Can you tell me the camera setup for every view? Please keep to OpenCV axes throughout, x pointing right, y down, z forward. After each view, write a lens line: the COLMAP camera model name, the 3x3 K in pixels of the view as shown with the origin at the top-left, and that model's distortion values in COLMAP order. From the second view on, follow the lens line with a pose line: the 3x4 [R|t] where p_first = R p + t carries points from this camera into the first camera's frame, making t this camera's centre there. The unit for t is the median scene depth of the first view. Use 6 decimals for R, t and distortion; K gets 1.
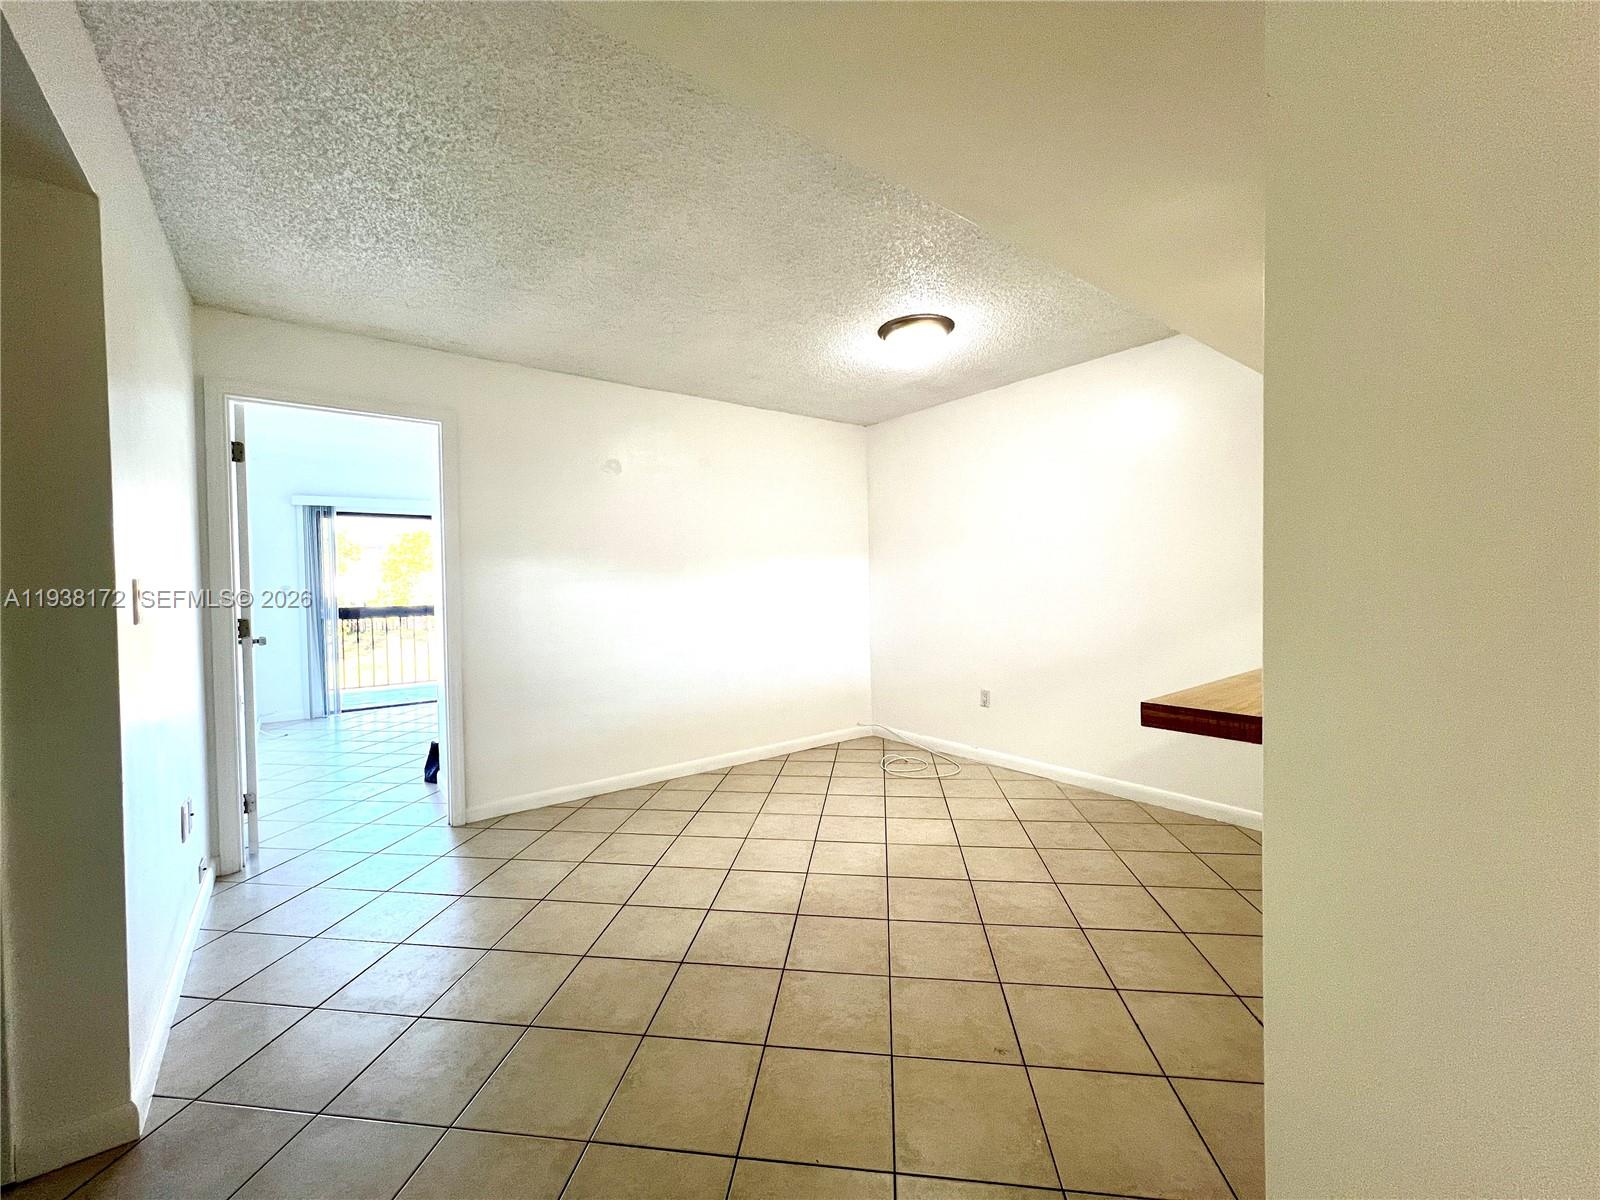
lens RADIAL K [[639.2, 0, 794.5], [0, 639.2, 597.1], [0, 0, 1]] dist [-0.004056, 0.001342]
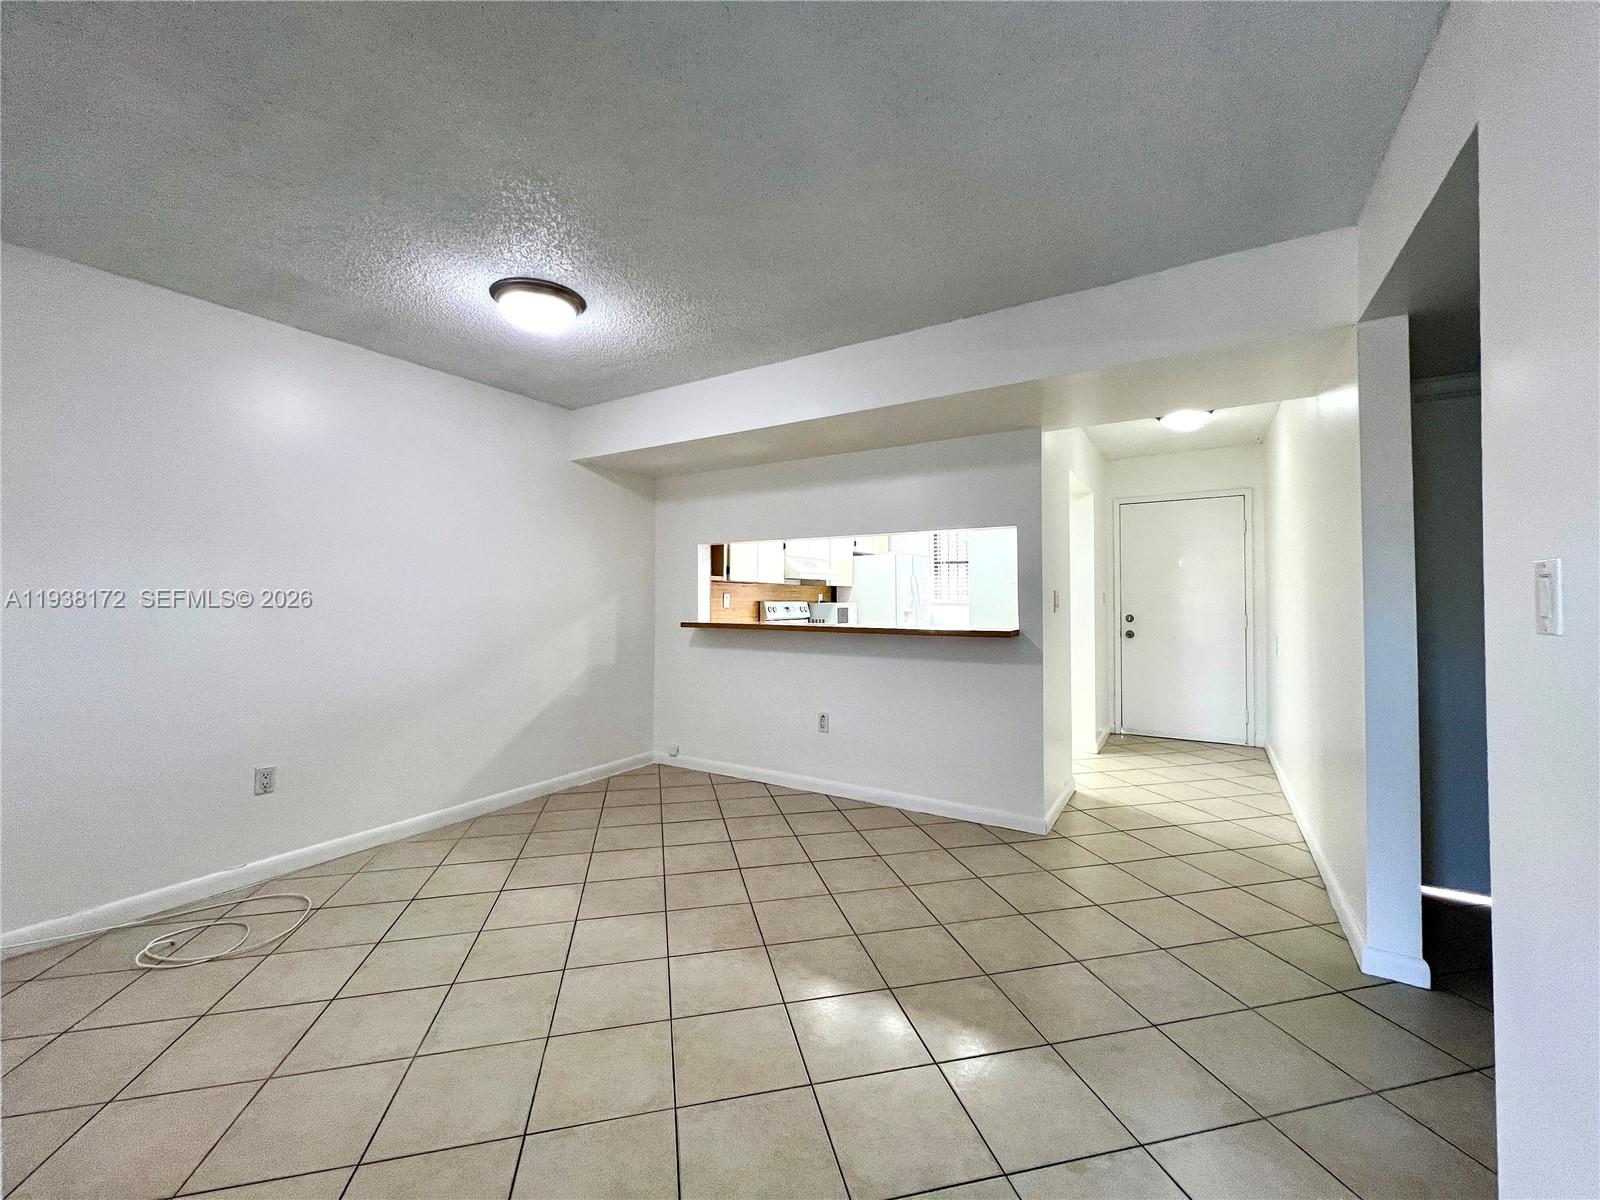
lens RADIAL K [[639.2, 0, 800.8], [0, 639.2, 594.2], [0, 0, 1]] dist [-0.004056, 0.001342]
pose [[-0.352305, 0.025467, 0.935539, -0.536508], [0.030223, 0.999418, -0.015824, -0.005777], [-0.935397, 0.022699, -0.352869, 0.746222]]
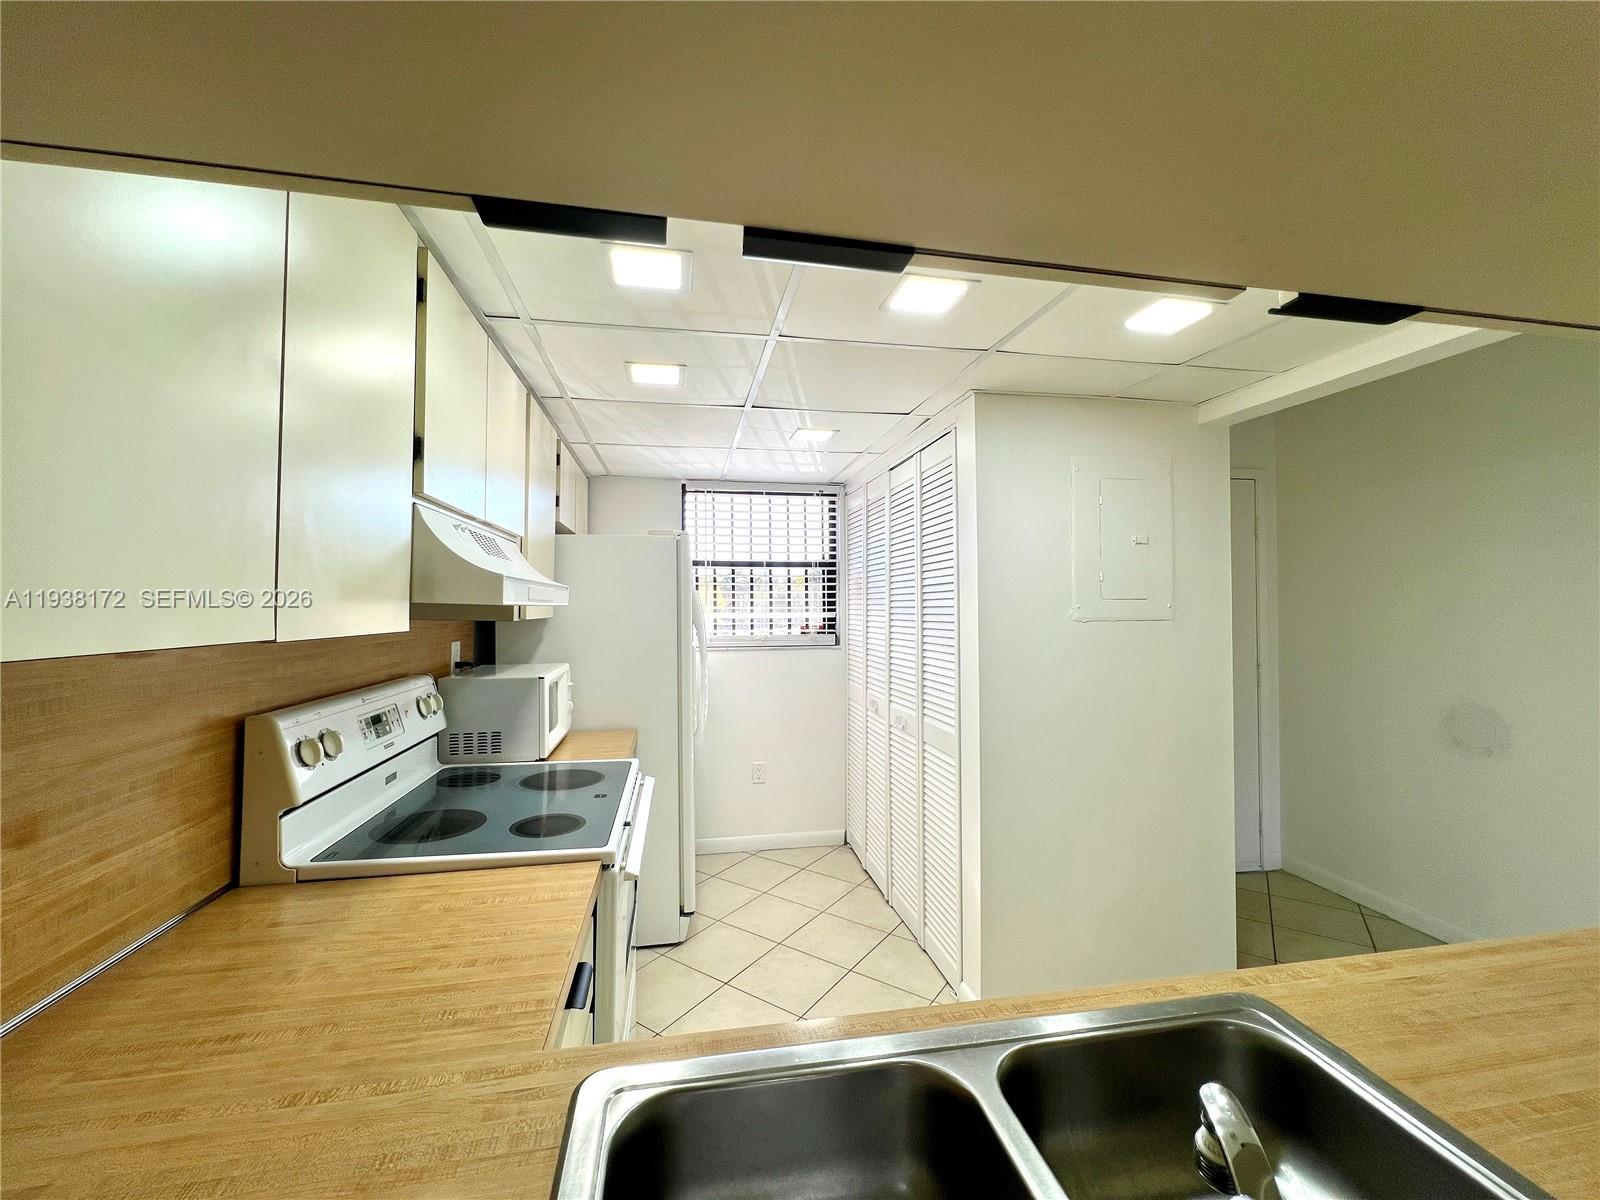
lens RADIAL K [[639.2, 0, 799.3], [0, 639.2, 593.4], [0, 0, 1]] dist [-0.004056, 0.001342]
pose [[-0.890545, 0.026548, 0.454121, 0.497612], [0.027470, 0.999612, -0.004568, -0.062369], [-0.454066, 0.008406, -0.890928, 0.463113]]
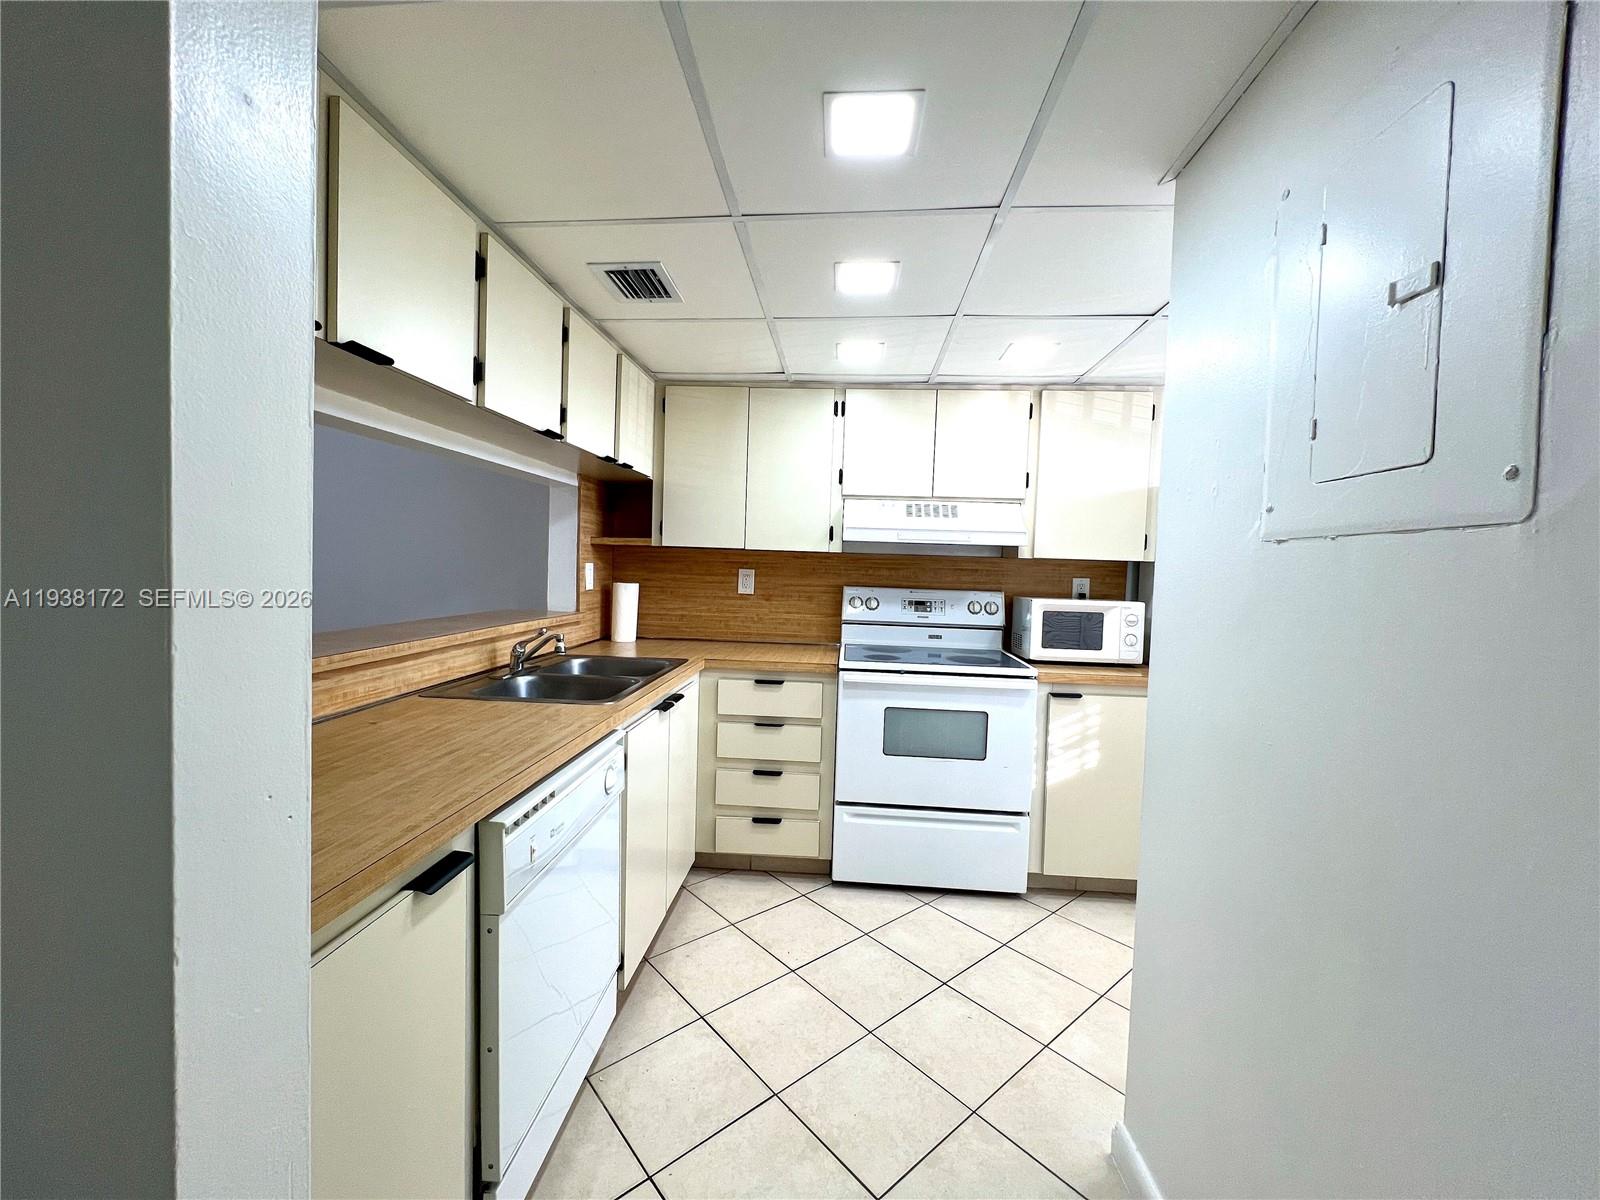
lens RADIAL K [[639.2, 0, 797.9], [0, 639.2, 594.1], [0, 0, 1]] dist [-0.004056, 0.001342]
pose [[0.671694, 0.006731, 0.740798, 0.238326], [-0.024770, 0.999604, 0.013376, -0.014472], [-0.740414, -0.027334, 0.671595, -0.150628]]
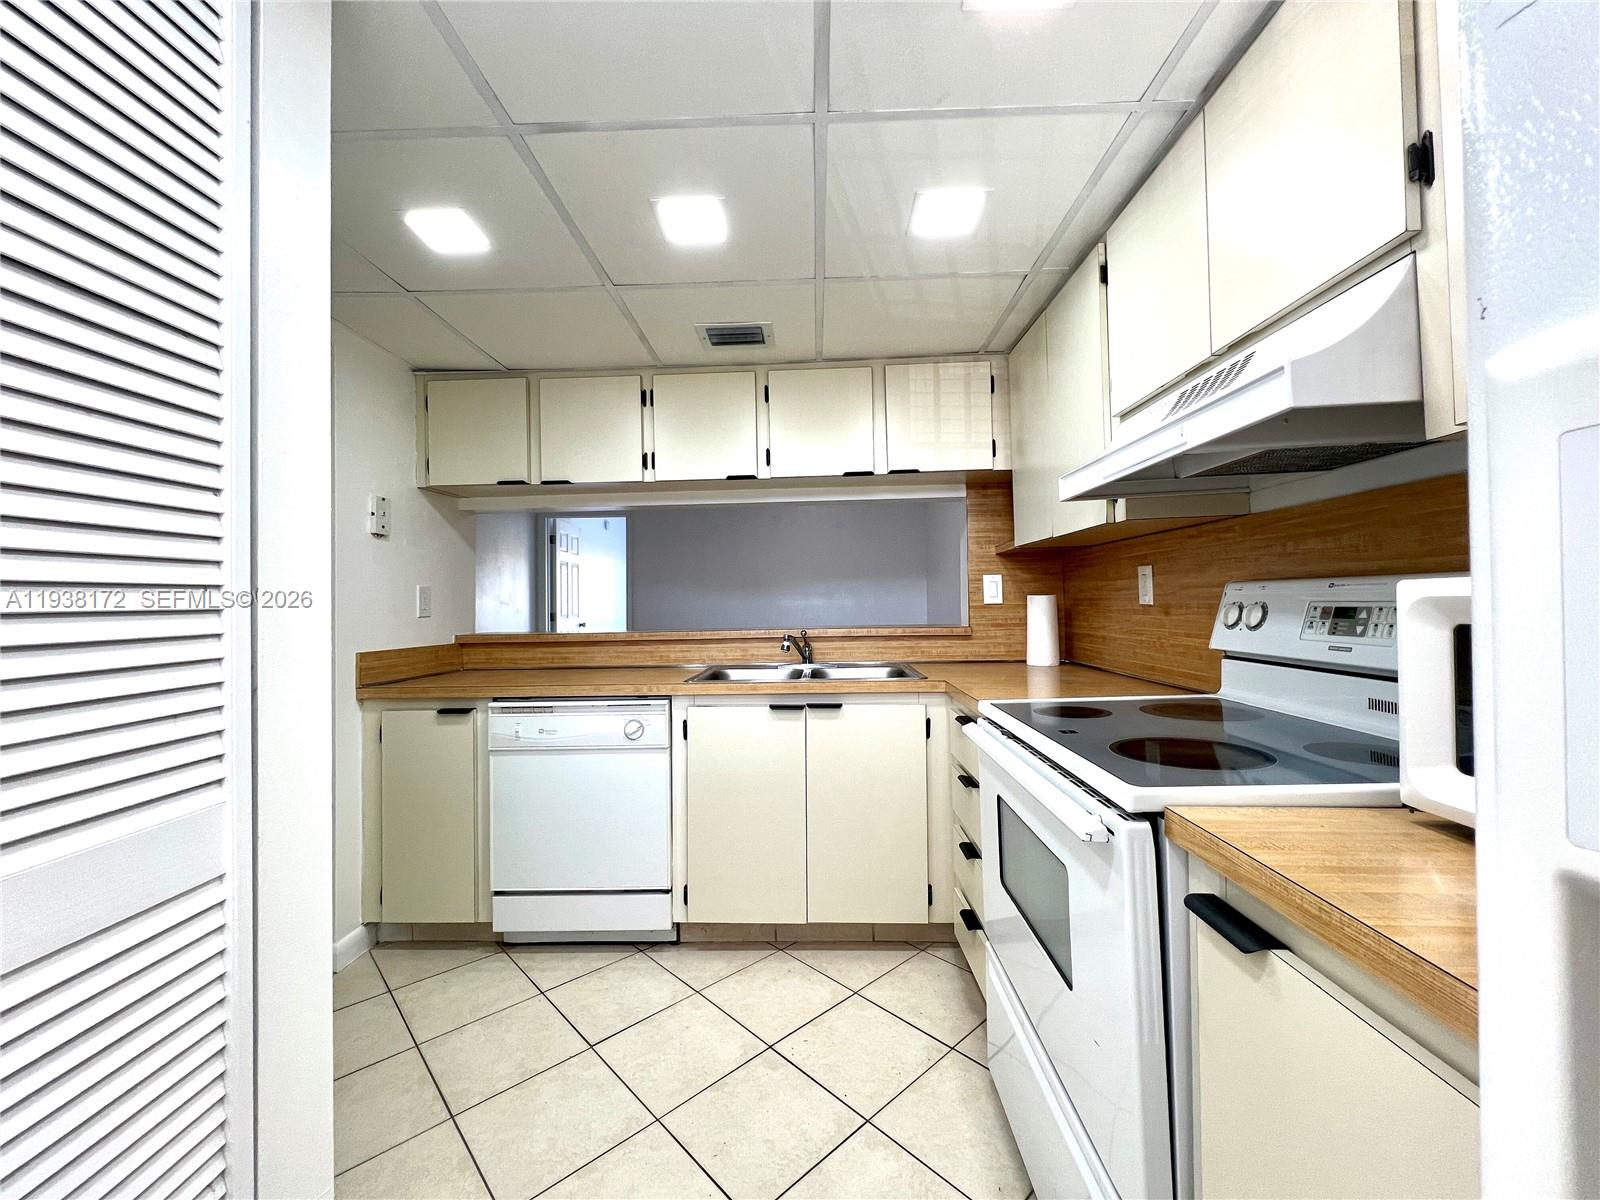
lens RADIAL K [[639.2, 0, 793.9], [0, 639.2, 593.8], [0, 0, 1]] dist [-0.004056, 0.001342]
pose [[0.768372, -0.005009, -0.639984, 0.879302], [-0.012341, 0.999667, -0.022641, 0.003357], [0.639884, 0.025295, 0.768055, -0.134584]]
